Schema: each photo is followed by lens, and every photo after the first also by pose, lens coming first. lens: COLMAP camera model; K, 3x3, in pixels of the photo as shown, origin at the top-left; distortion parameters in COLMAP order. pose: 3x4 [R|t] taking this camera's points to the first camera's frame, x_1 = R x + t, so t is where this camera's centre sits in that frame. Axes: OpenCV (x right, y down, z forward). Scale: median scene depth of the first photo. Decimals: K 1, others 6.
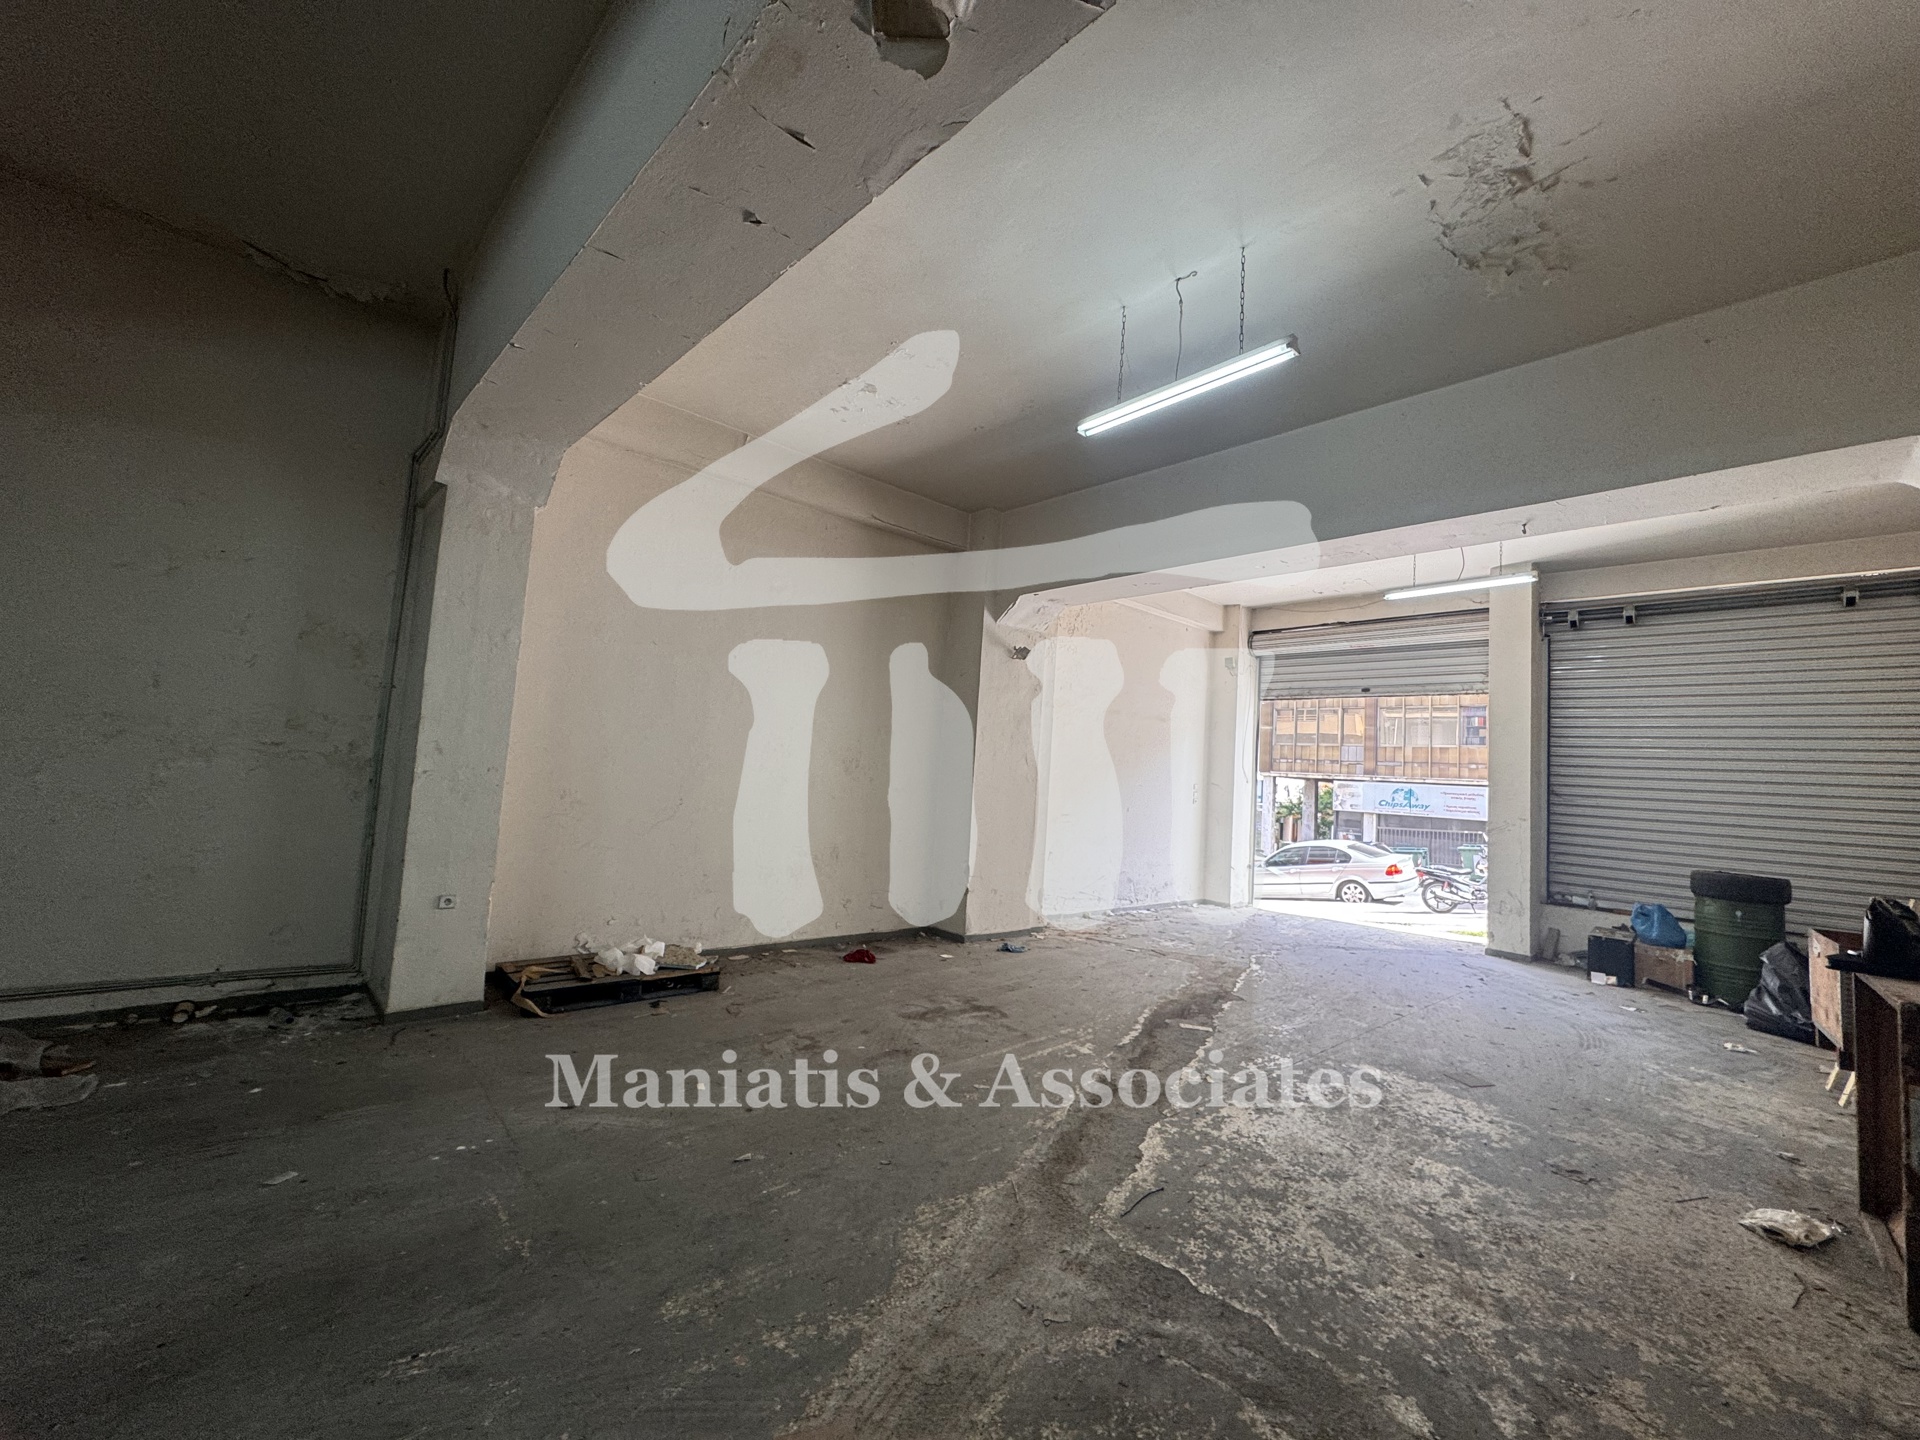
lens RADIAL K [[763.0, 0, 962.8], [0, 763.0, 721.8], [0, 0, 1]] dist [-0.002402, 0.000424]
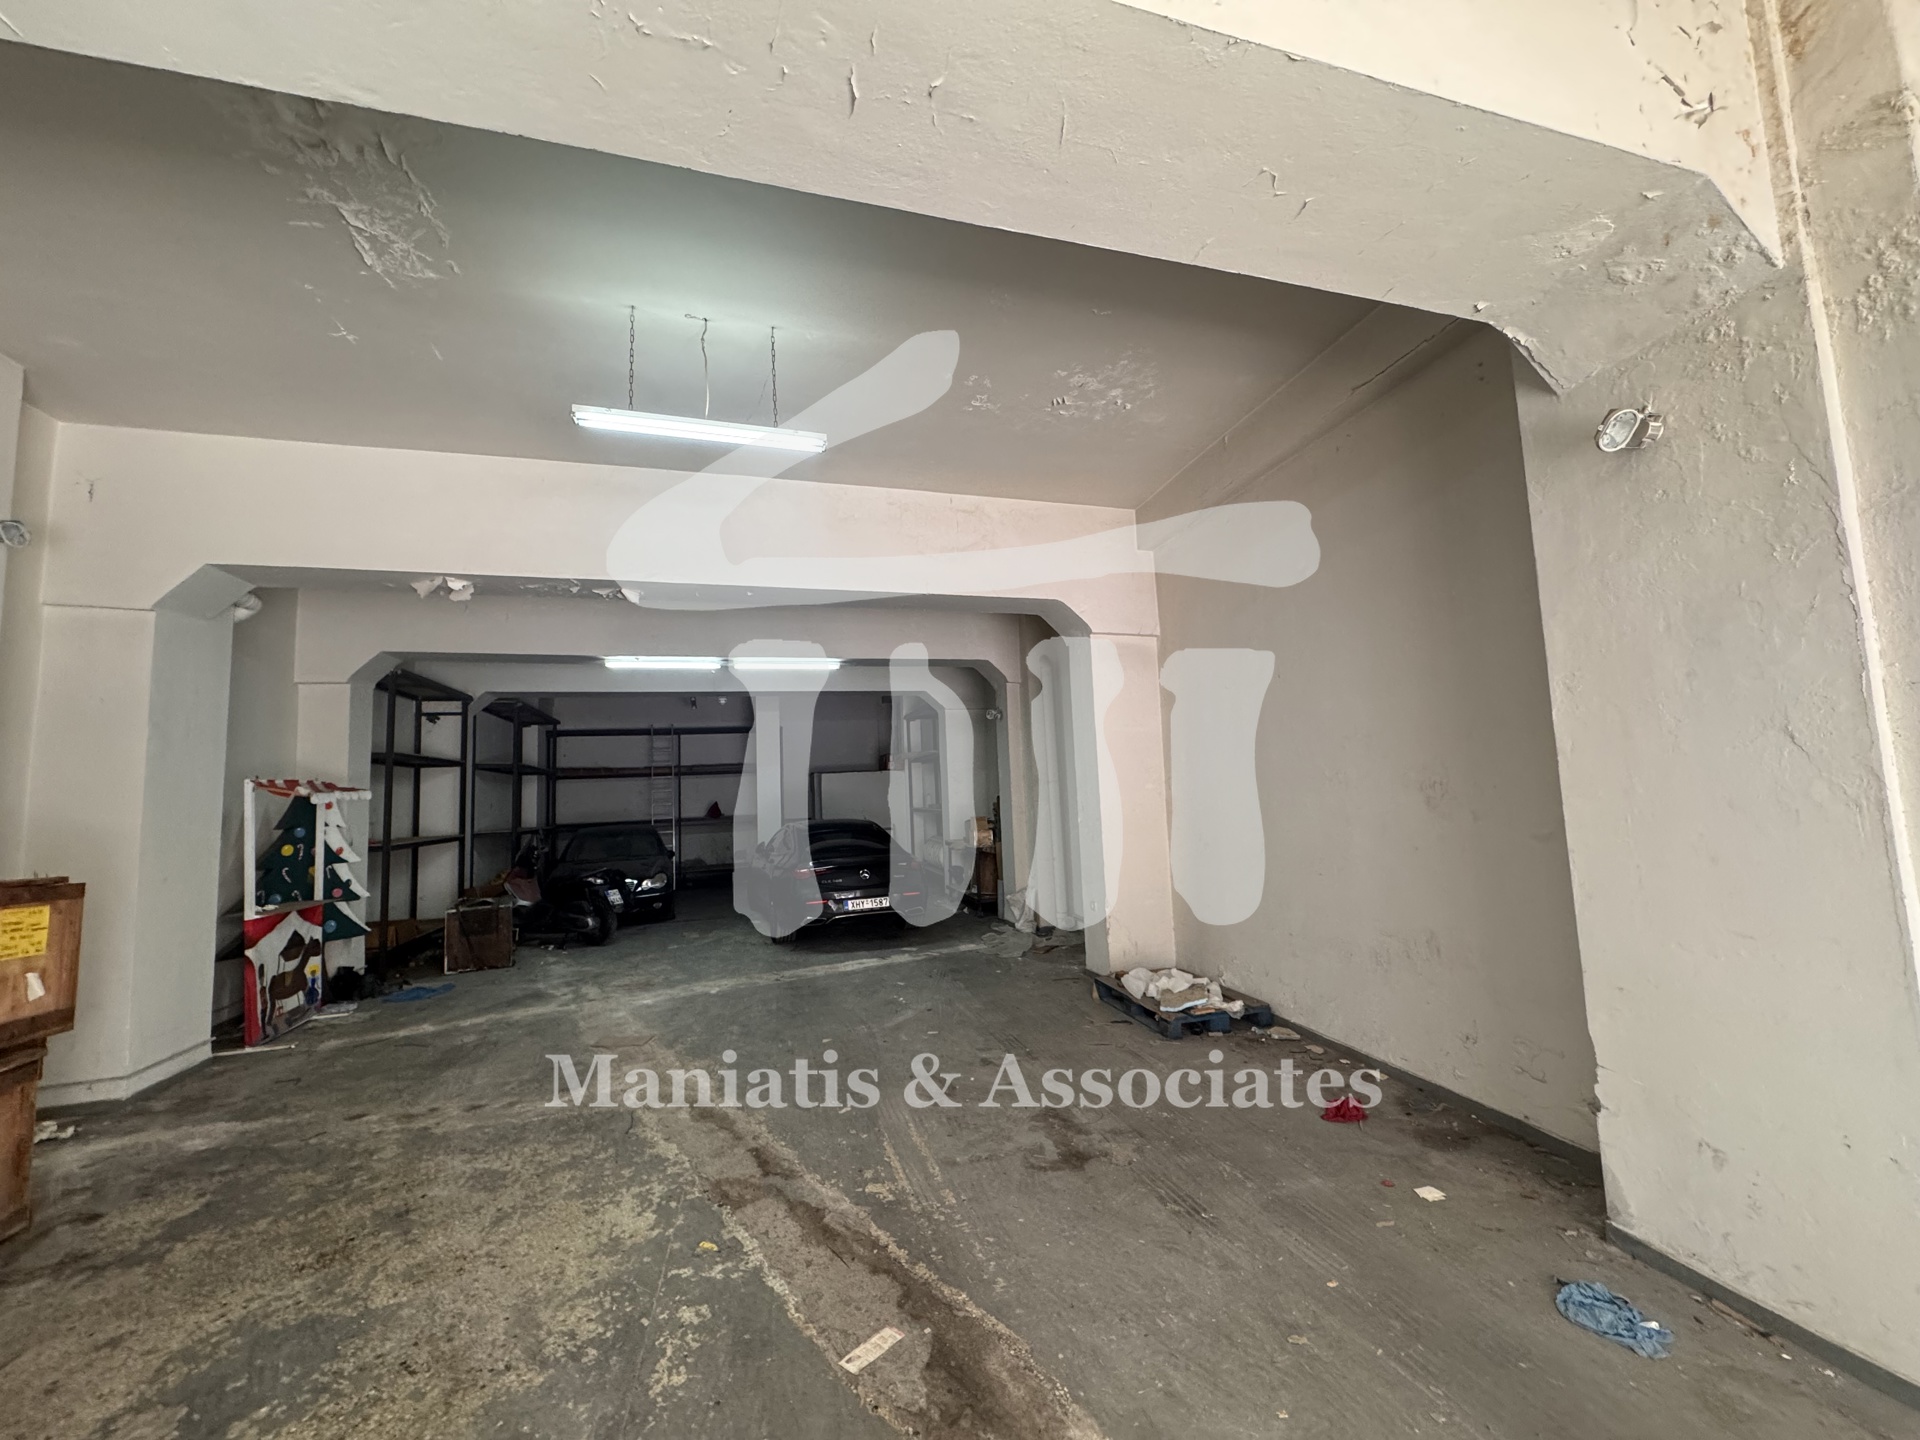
lens RADIAL K [[763.0, 0, 963.4], [0, 763.0, 720.1], [0, 0, 1]] dist [-0.002402, 0.000424]
pose [[-0.467661, -0.127260, -0.874699, 0.779711], [0.075772, 0.980167, -0.183117, 0.119122], [0.880654, -0.151915, -0.448743, 1.392001]]
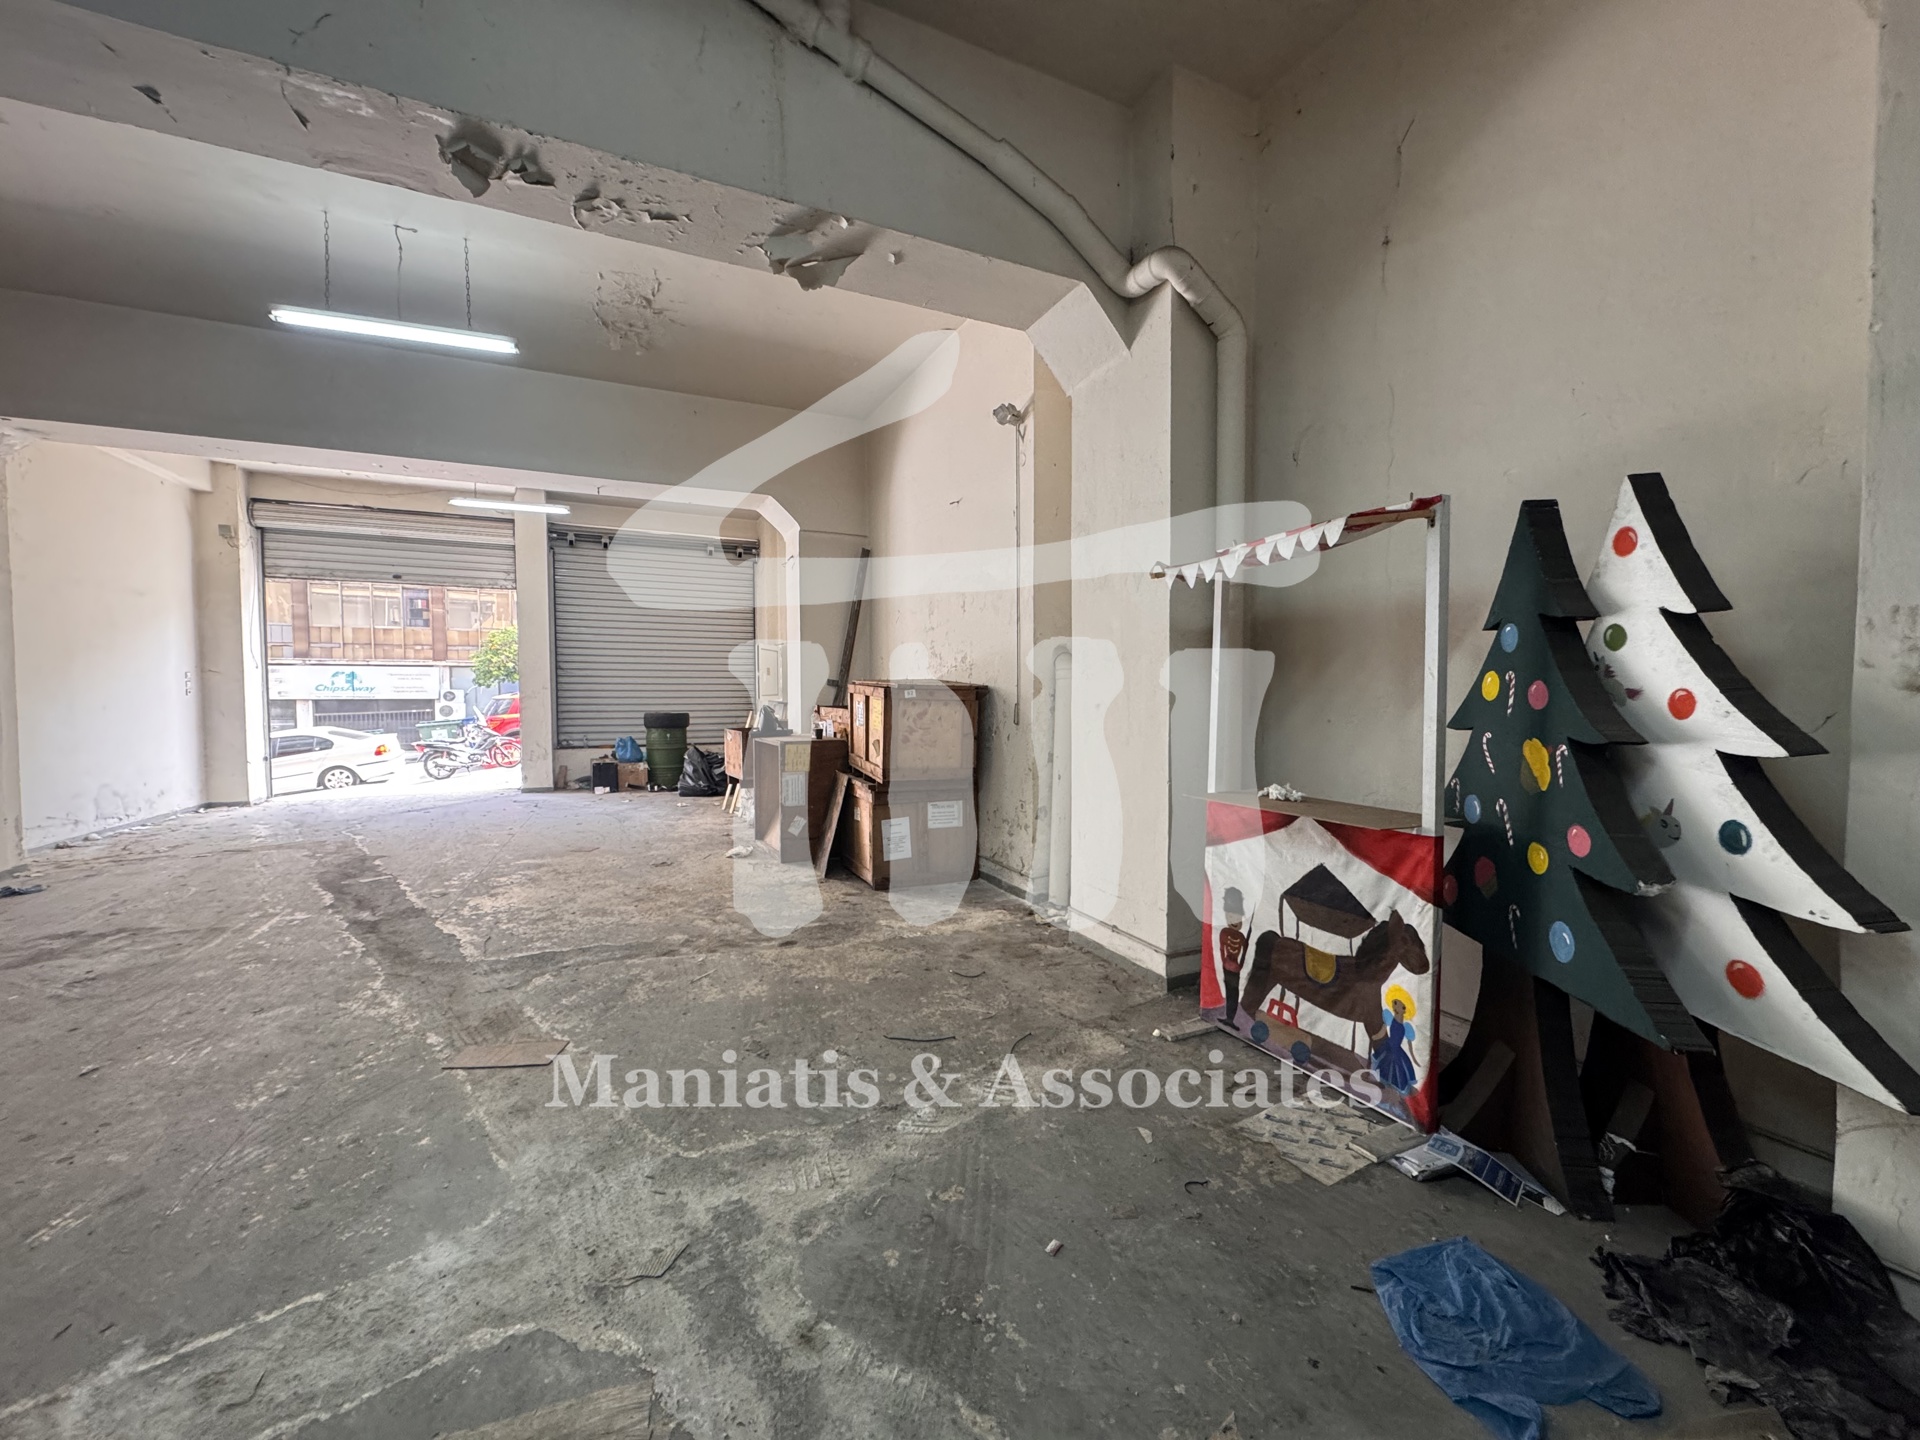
lens RADIAL K [[763.0, 0, 962.0], [0, 763.0, 721.4], [0, 0, 1]] dist [-0.002402, 0.000424]
pose [[0.318756, -0.099426, 0.942608, -0.499879], [-0.048513, 0.991468, 0.120985, -0.018002], [-0.946594, -0.084293, 0.311213, -0.185726]]
